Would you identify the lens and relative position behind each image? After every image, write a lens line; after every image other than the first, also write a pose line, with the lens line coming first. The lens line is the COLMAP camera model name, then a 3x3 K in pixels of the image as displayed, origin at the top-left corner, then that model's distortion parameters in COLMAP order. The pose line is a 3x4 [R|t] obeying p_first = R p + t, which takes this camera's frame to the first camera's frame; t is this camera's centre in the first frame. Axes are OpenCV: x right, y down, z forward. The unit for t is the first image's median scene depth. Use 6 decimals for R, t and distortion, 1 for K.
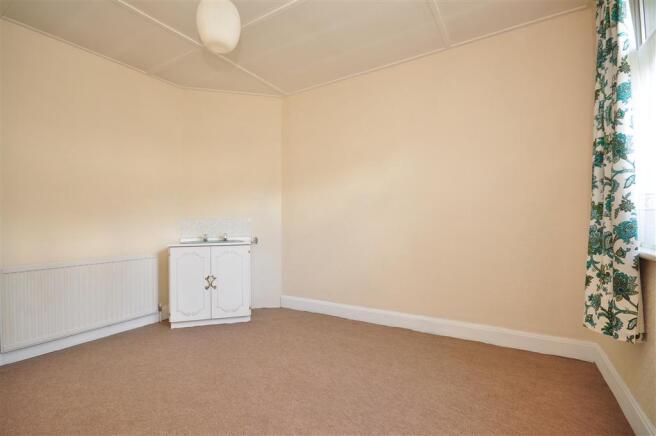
lens RADIAL K [[305.3, 0, 328.8], [0, 305.3, 219.2], [0, 0, 1]] dist [-0.001312, -0.000037]
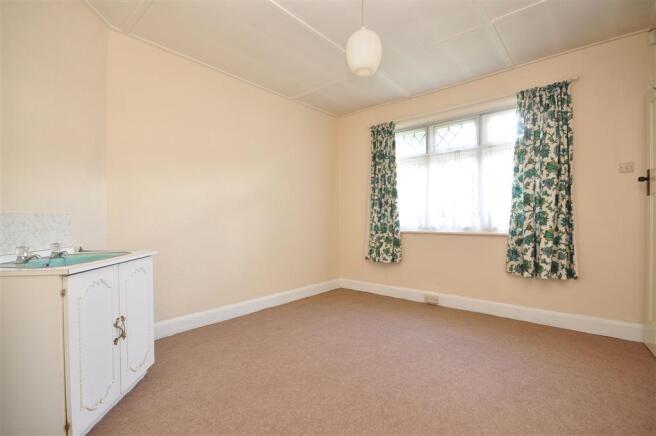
lens RADIAL K [[305.3, 0, 329.0], [0, 305.3, 220.6], [0, 0, 1]] dist [-0.001312, -0.000037]
pose [[0.157636, 0.002140, 0.987495, -1.079789], [-0.003380, 0.999993, -0.001627, 0.009015], [-0.987492, -0.003081, 0.157642, 0.657290]]
